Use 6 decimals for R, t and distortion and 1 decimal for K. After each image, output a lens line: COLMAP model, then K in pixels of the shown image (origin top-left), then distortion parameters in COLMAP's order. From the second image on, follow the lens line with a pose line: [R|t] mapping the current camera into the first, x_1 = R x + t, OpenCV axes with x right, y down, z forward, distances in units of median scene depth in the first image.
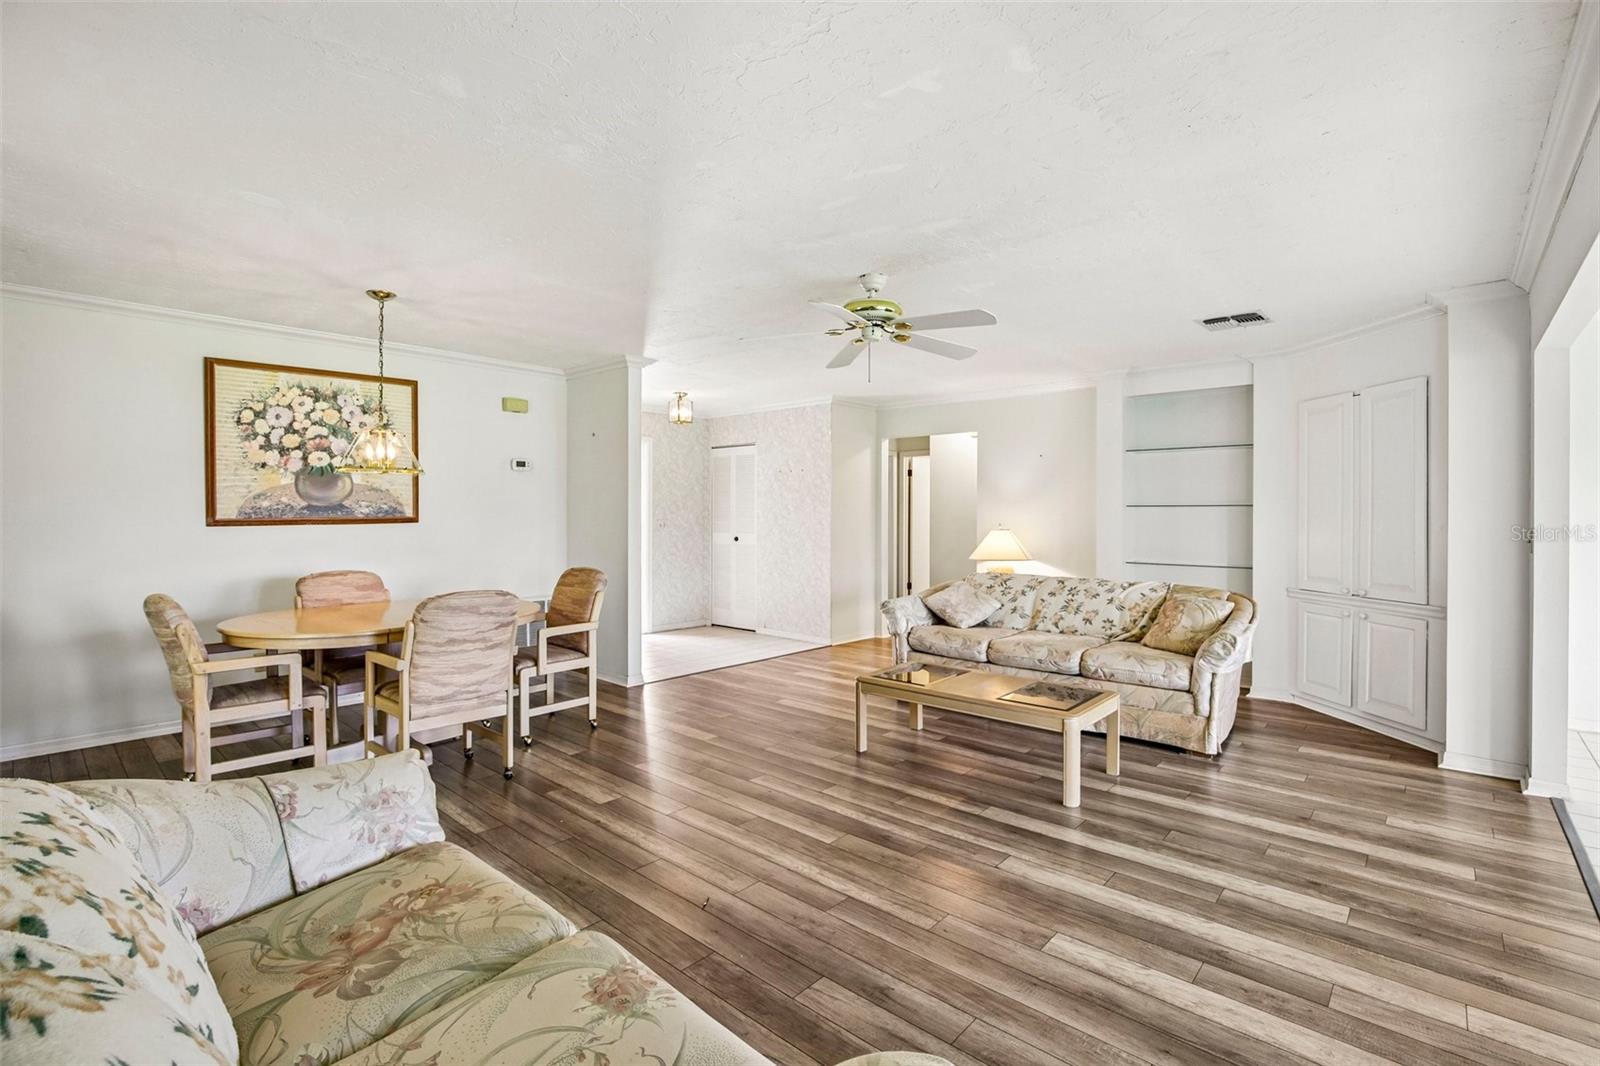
lens RADIAL K [[732.8, 0, 813.5], [0, 732.8, 518.8], [0, 0, 1]] dist [-0.030142, 0.005087]
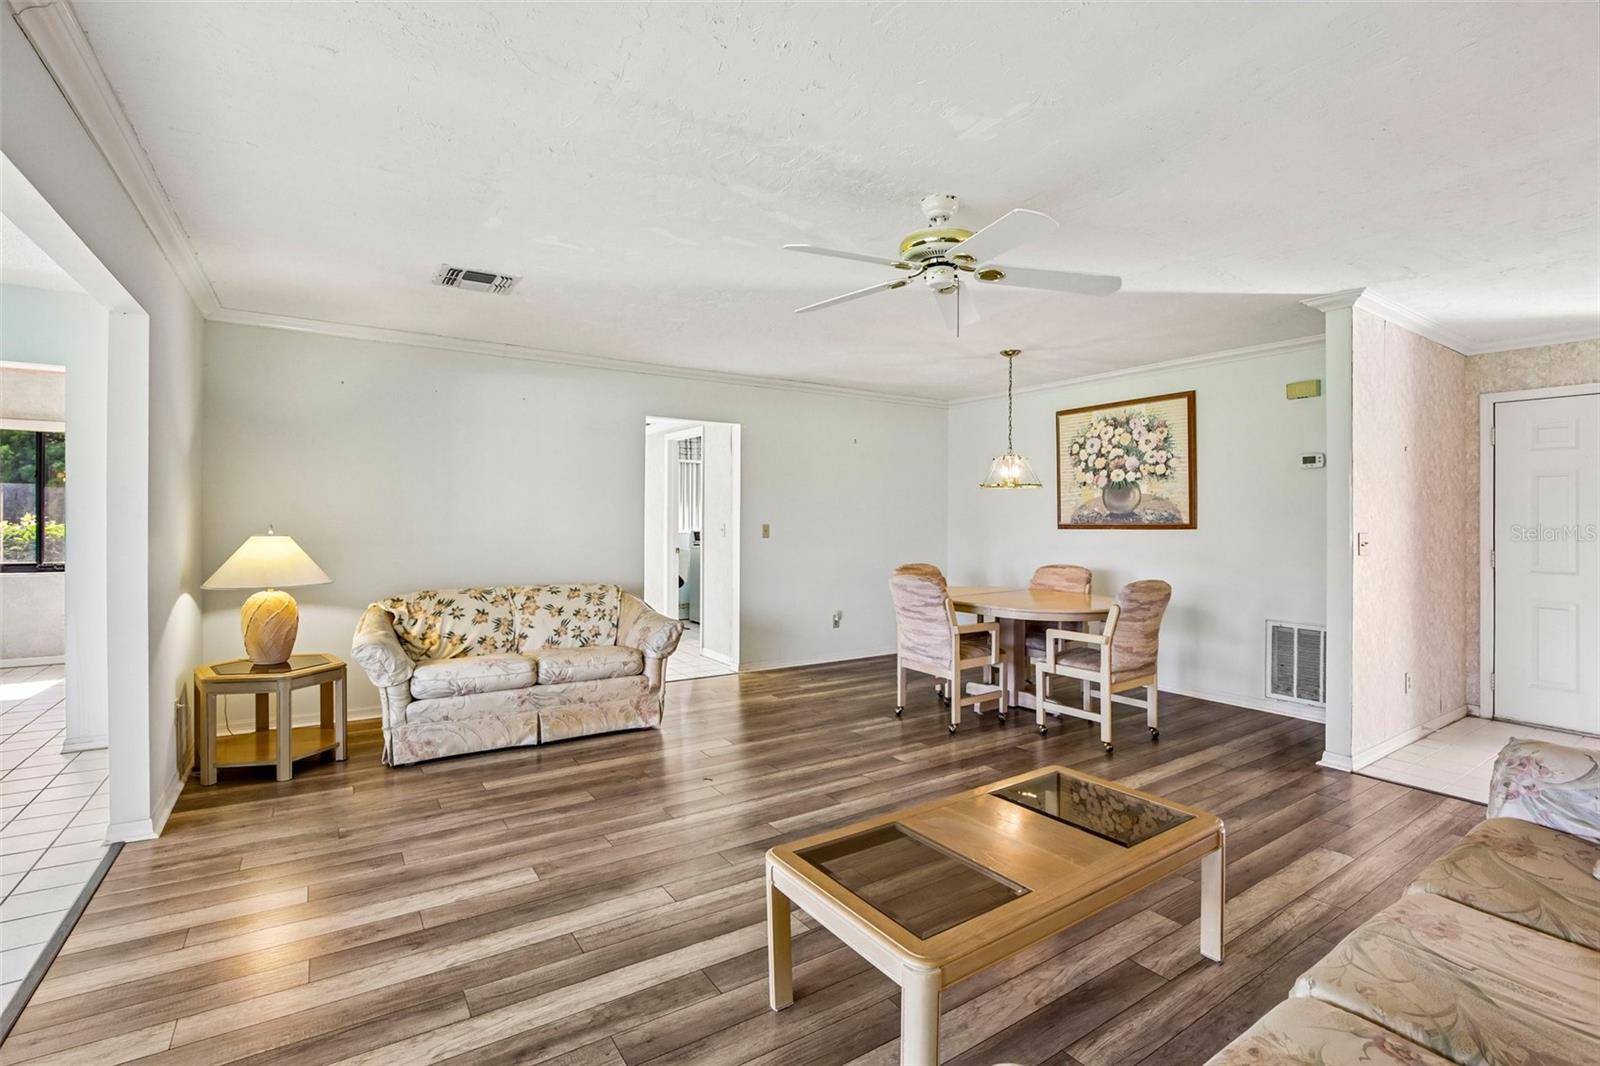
lens RADIAL K [[732.8, 0, 798.4], [0, 732.8, 506.9], [0, 0, 1]] dist [-0.030142, 0.005087]
pose [[-0.264577, -0.021434, -0.964126, 0.647950], [-0.013220, 0.999740, -0.018598, 0.000436], [0.964274, 0.007825, -0.264792, 0.816156]]
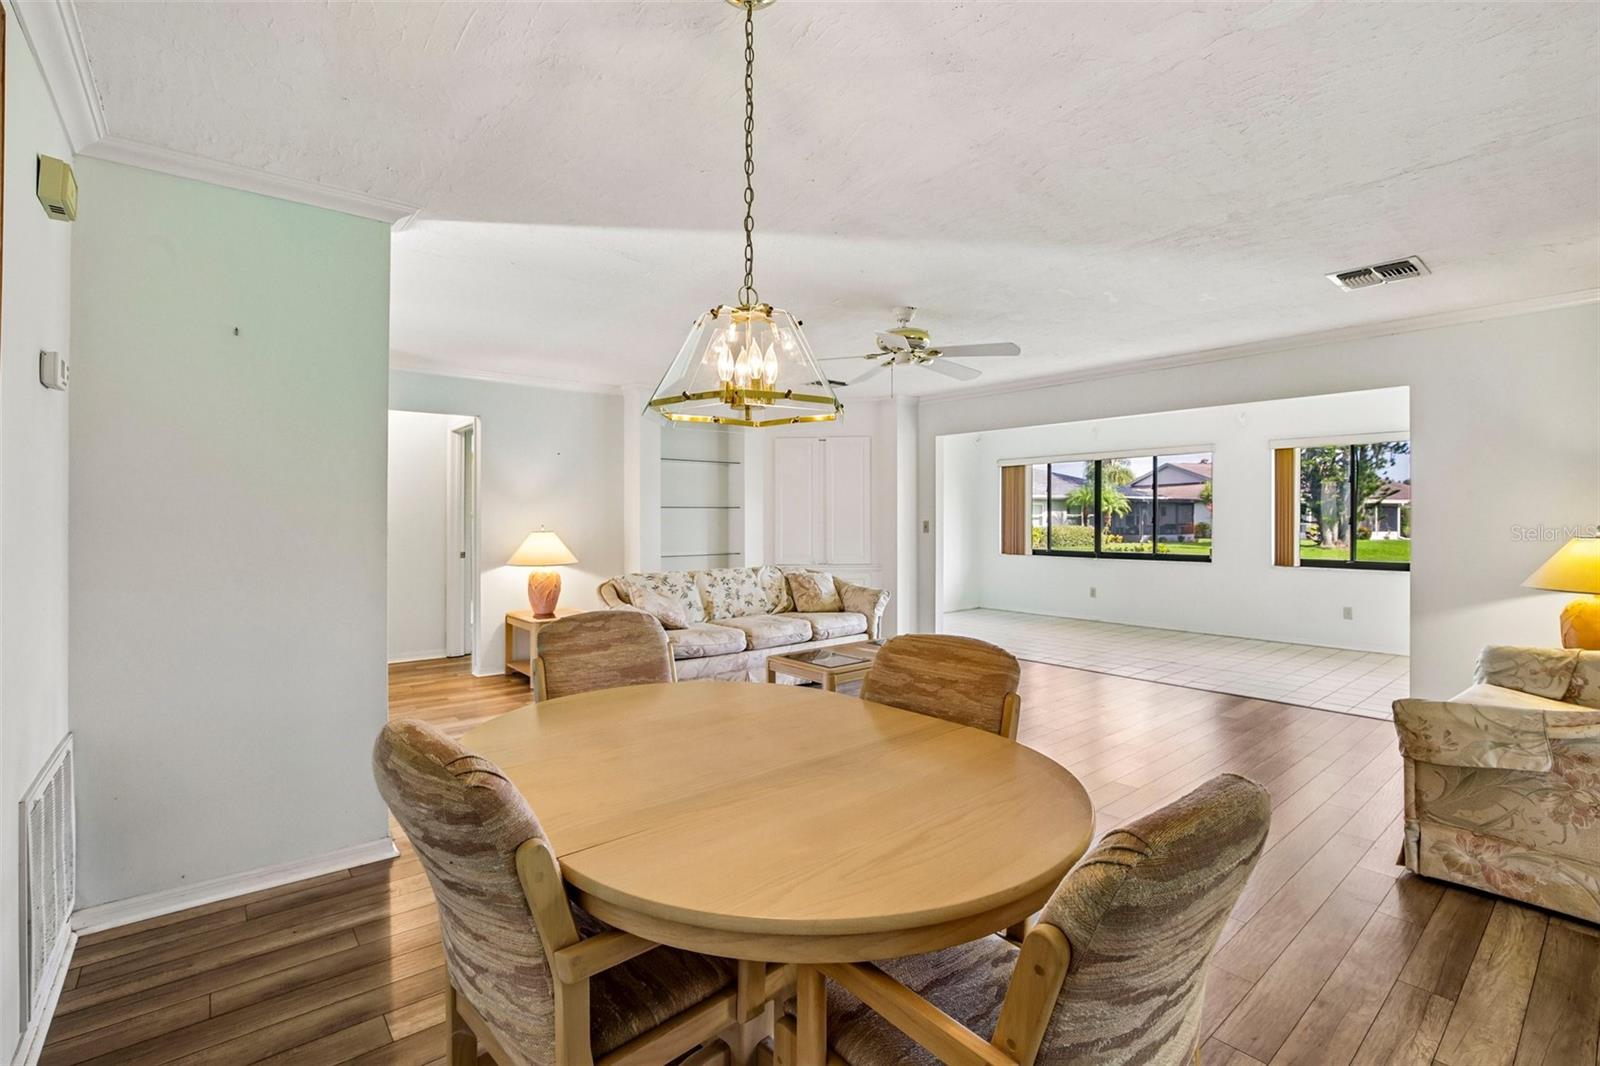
lens RADIAL K [[732.8, 0, 807.7], [0, 732.8, 526.3], [0, 0, 1]] dist [-0.030142, 0.005087]
pose [[0.147970, -0.019004, 0.988809, -0.835644], [0.008687, 0.999802, 0.017915, -0.007443], [-0.988954, 0.005939, 0.148106, 0.756252]]
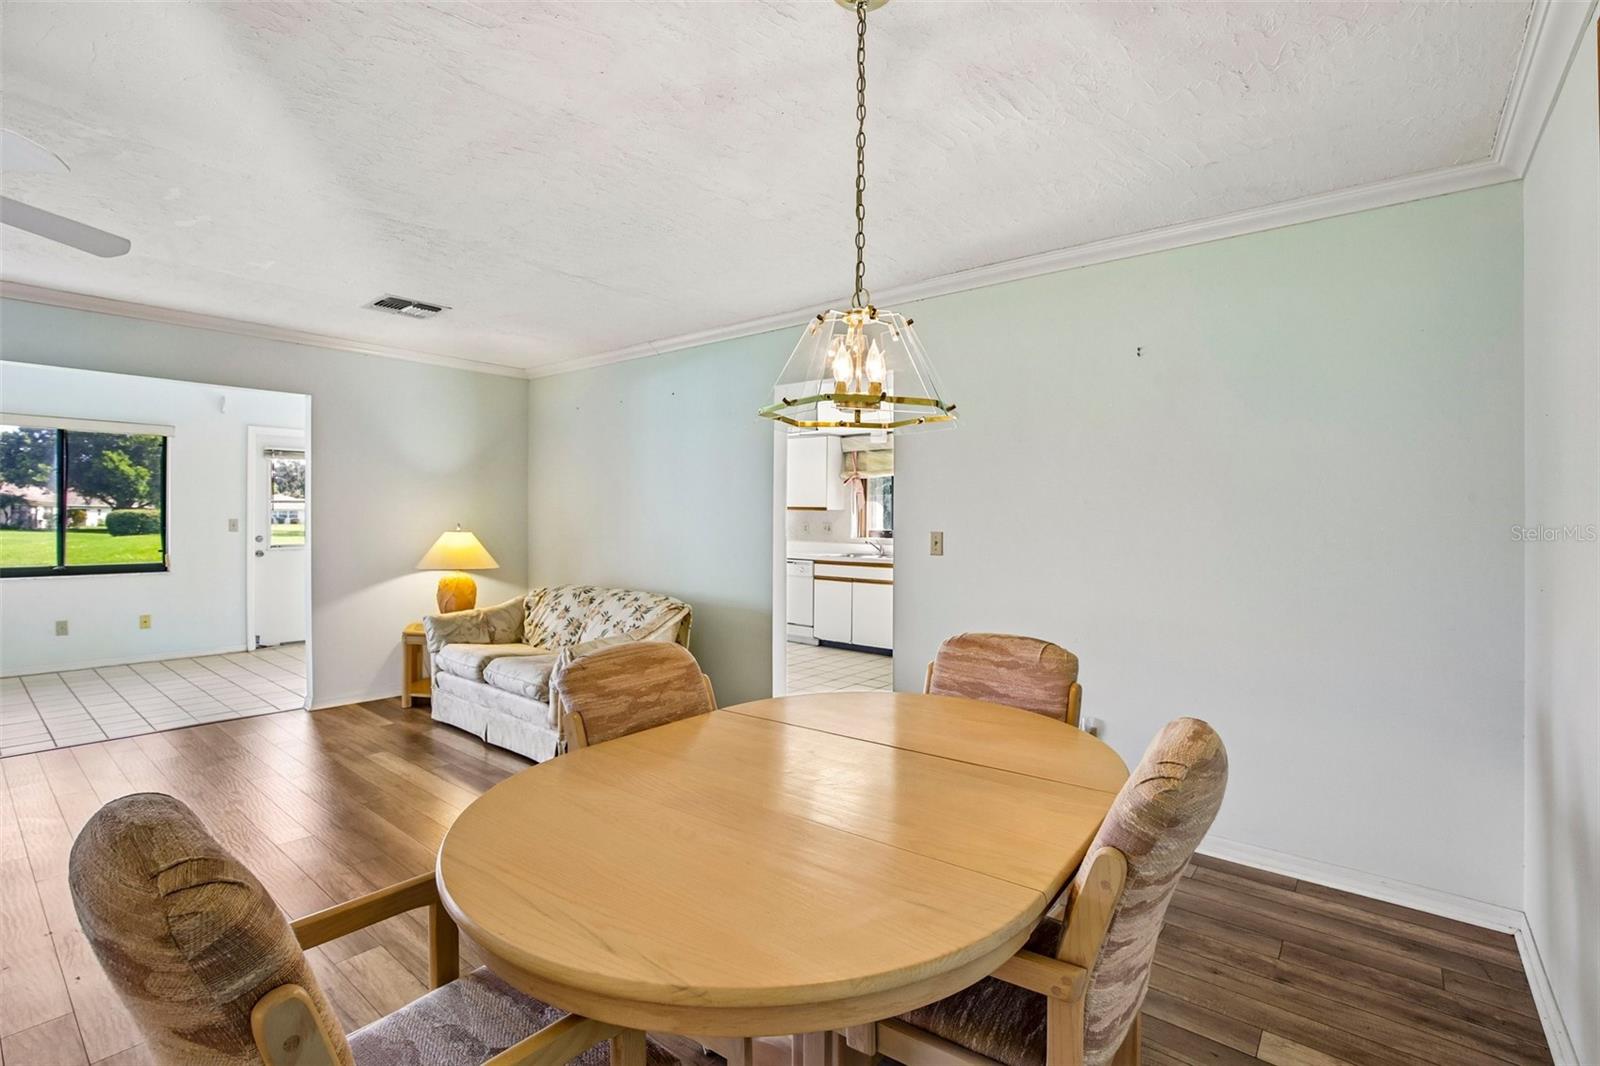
lens RADIAL K [[732.8, 0, 820.2], [0, 732.8, 518.0], [0, 0, 1]] dist [-0.030142, 0.005087]
pose [[-0.998160, -0.015204, -0.058704, -0.455254], [-0.015523, 0.999867, 0.004984, -0.009198], [0.058620, 0.005886, -0.998263, 1.182104]]
